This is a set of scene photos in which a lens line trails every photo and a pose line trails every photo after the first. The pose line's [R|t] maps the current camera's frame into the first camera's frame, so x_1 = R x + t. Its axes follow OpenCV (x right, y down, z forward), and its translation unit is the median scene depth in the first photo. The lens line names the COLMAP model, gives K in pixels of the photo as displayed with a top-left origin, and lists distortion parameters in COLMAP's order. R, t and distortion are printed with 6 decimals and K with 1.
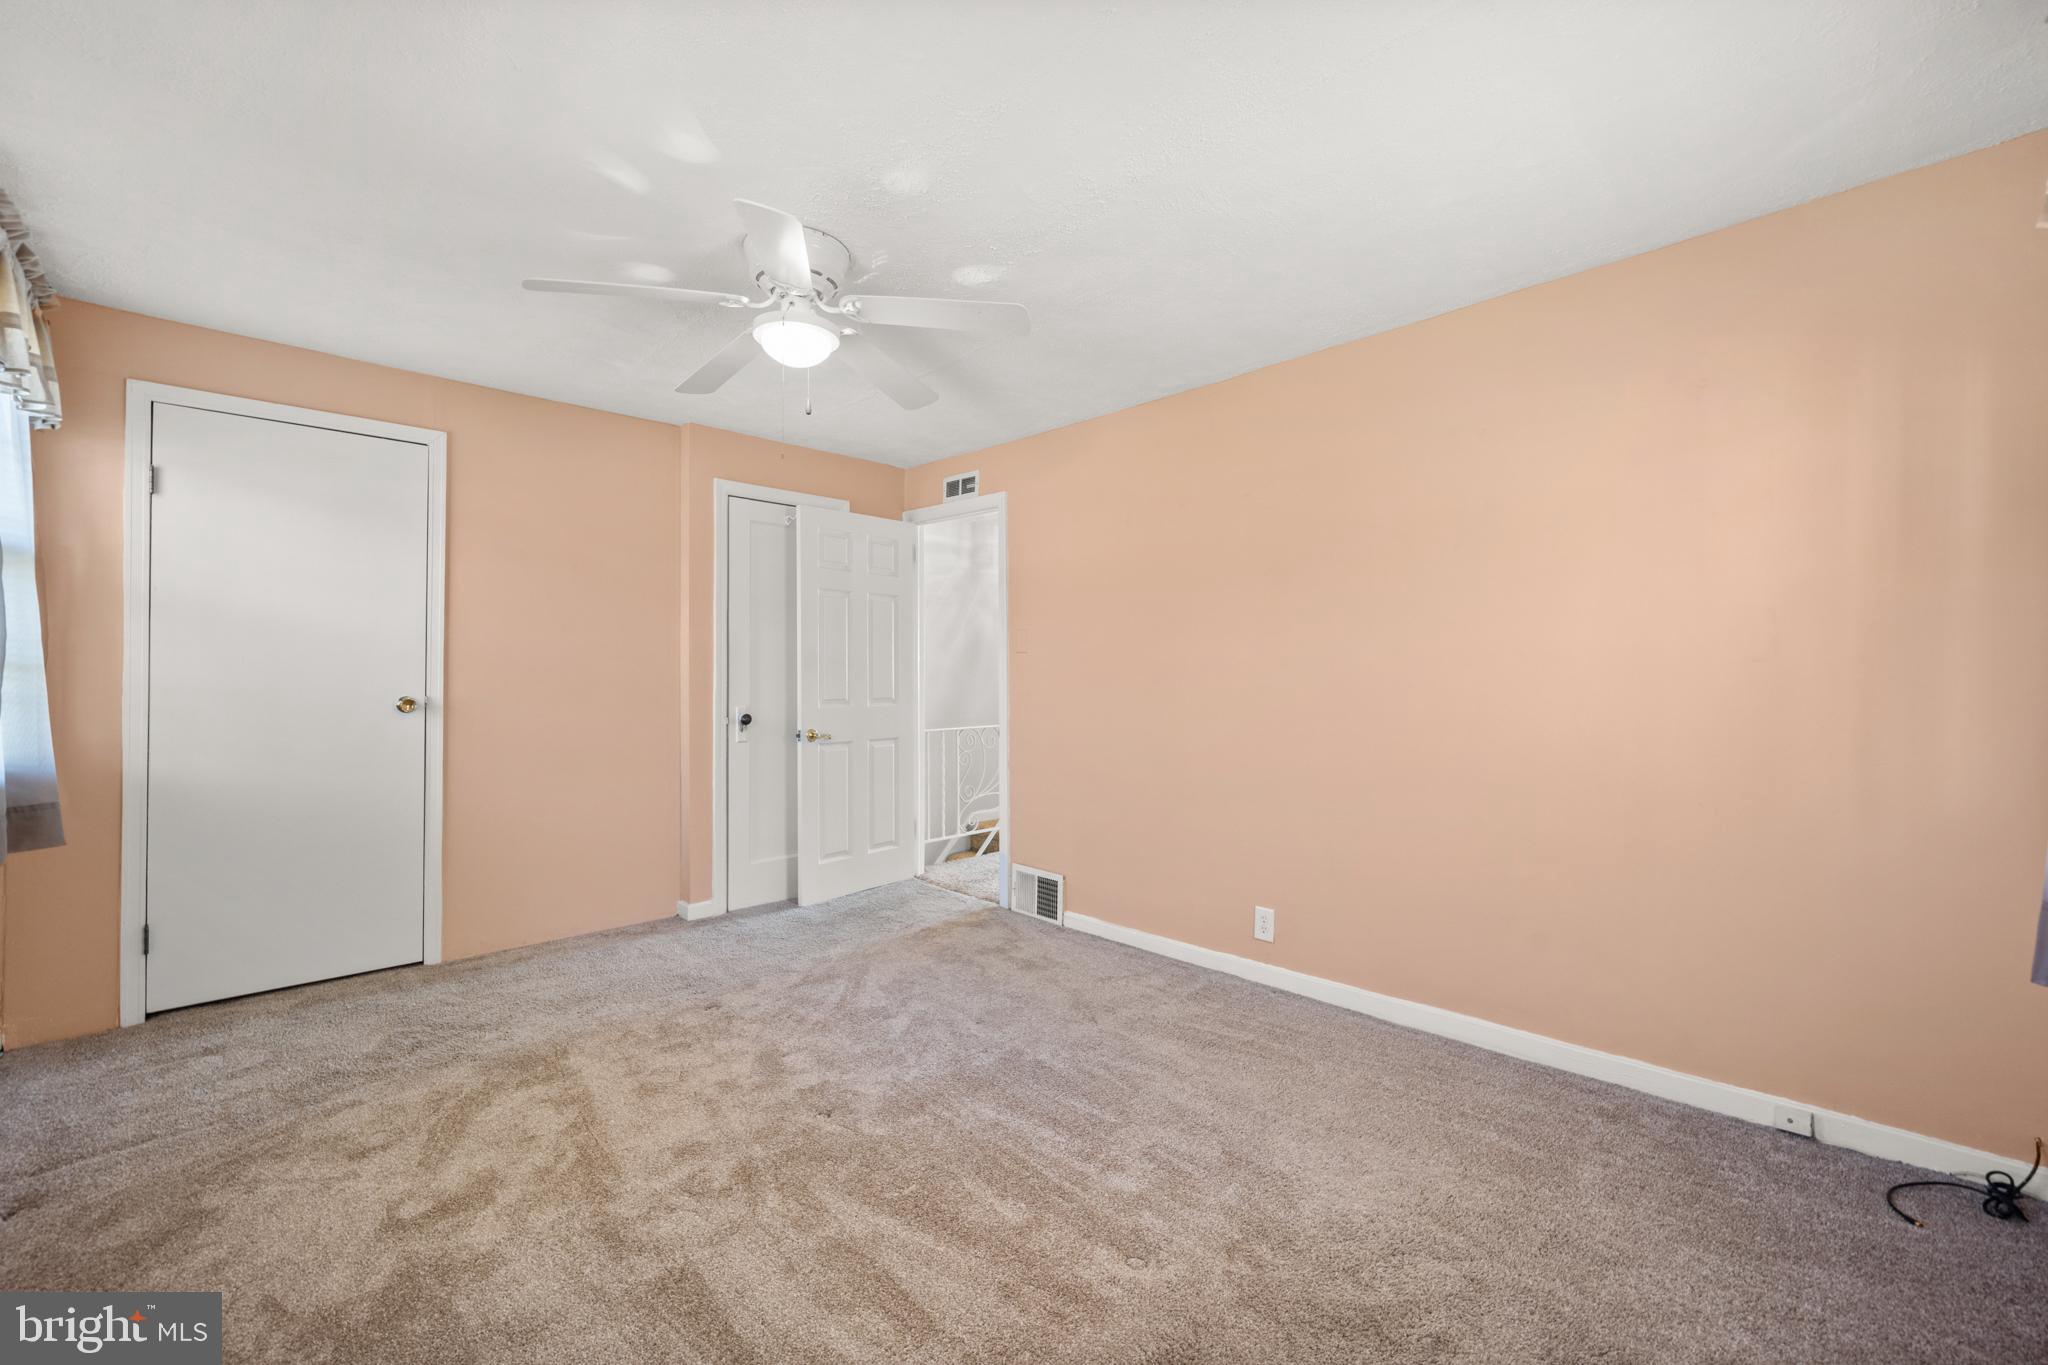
lens RADIAL K [[842.8, 0, 1031.6], [0, 842.8, 678.9], [0, 0, 1]] dist [-0.003080, -0.015110]
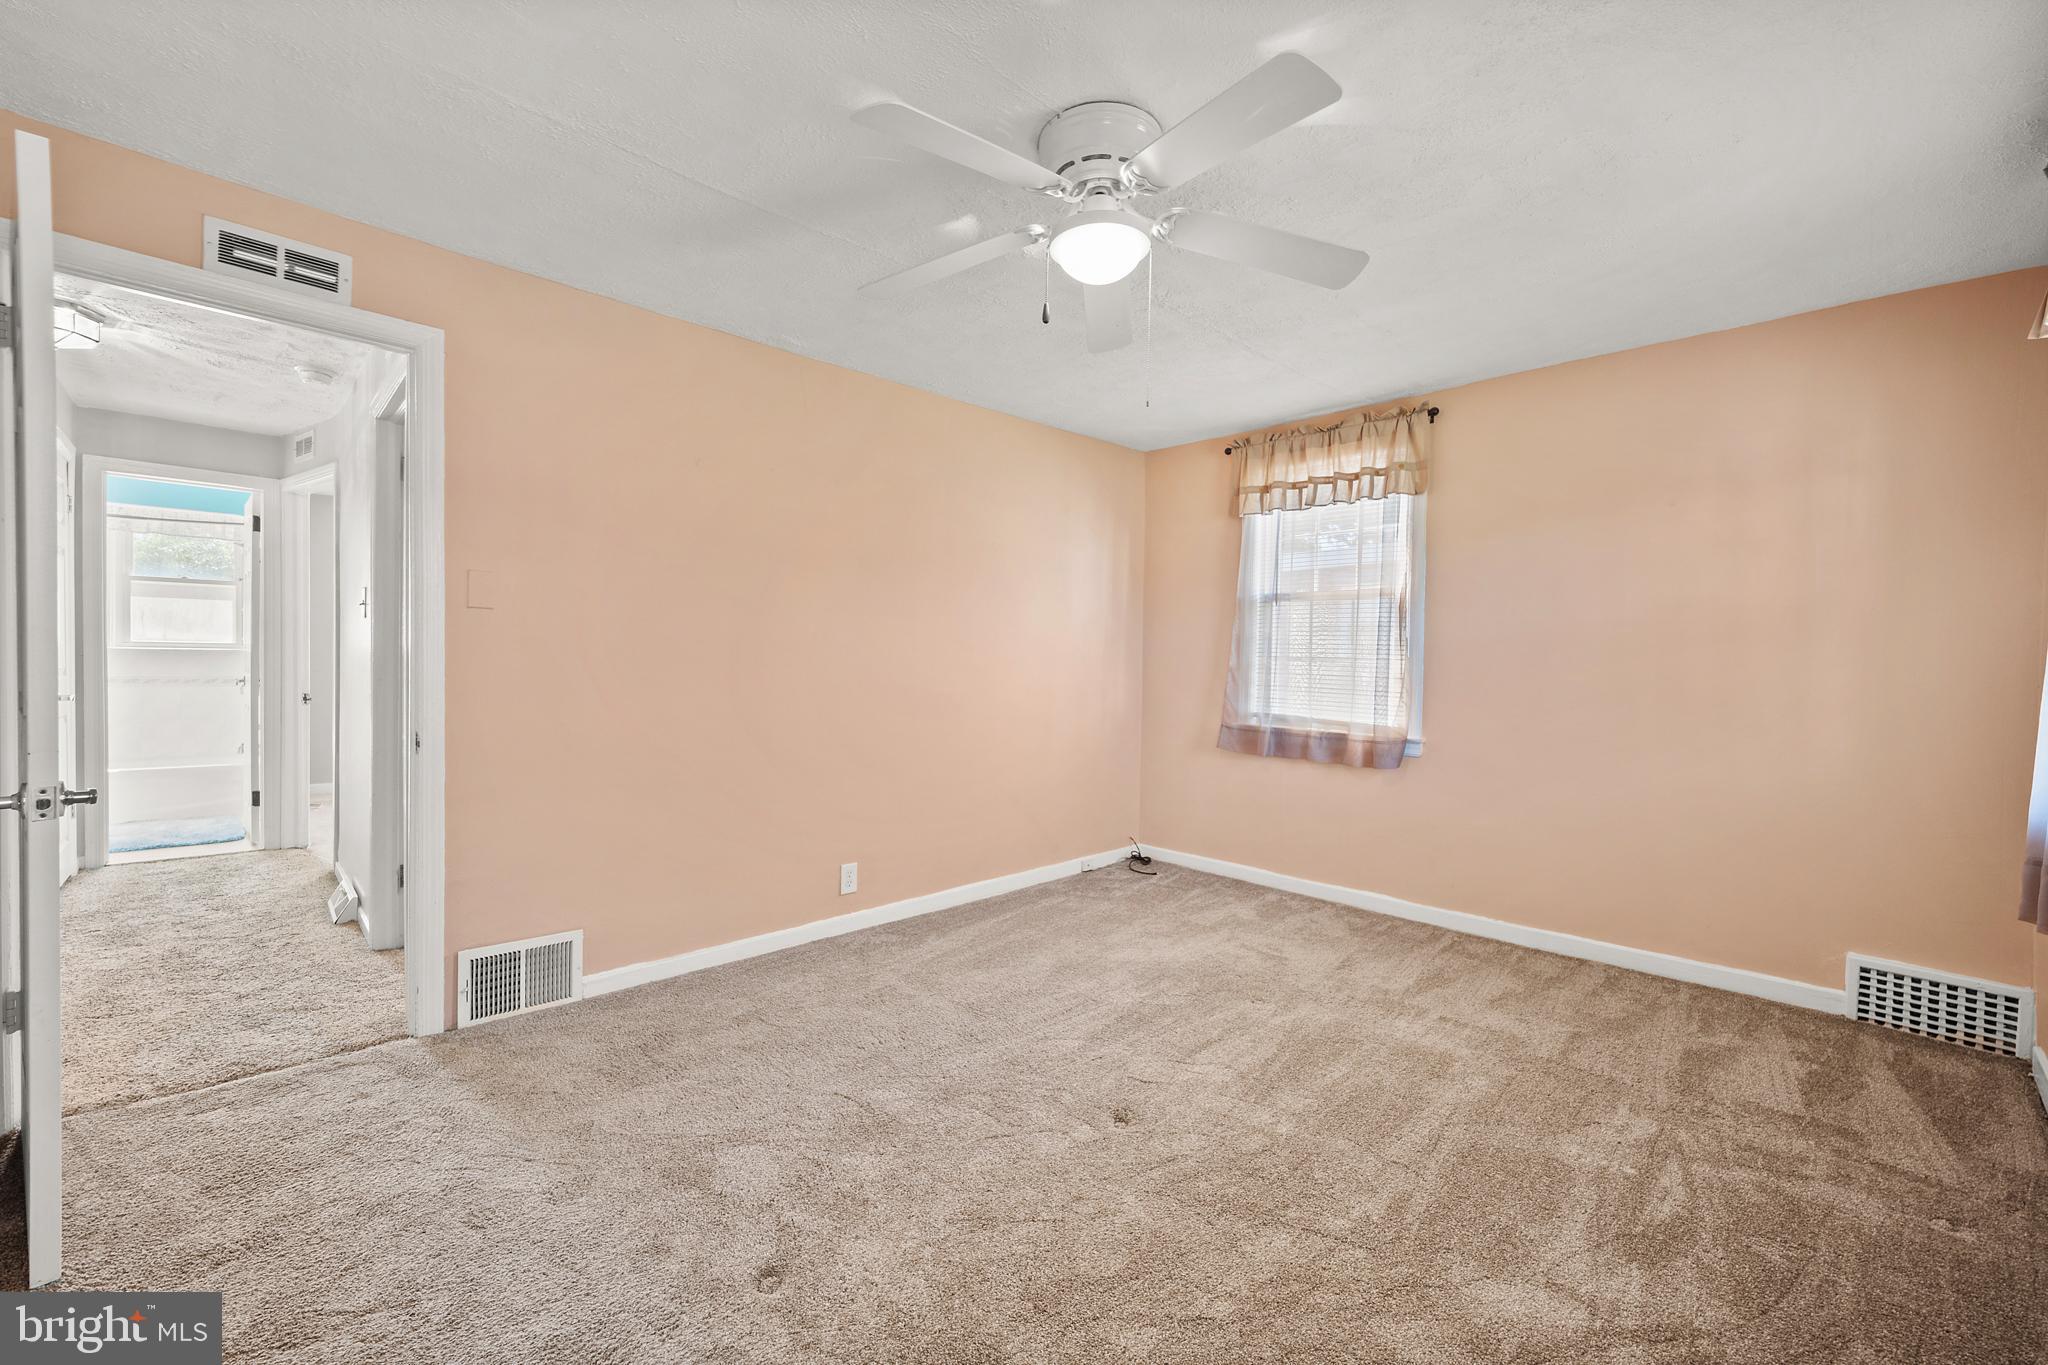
lens RADIAL K [[846.7, 0, 1016.2], [0, 846.7, 675.4], [0, 0, 1]] dist [-0.003418, -0.001041]
pose [[0.002828, -0.024265, 0.999702, -0.686626], [-0.020357, 0.999497, 0.024318, -0.005323], [-0.999789, -0.020420, 0.002332, 0.651912]]
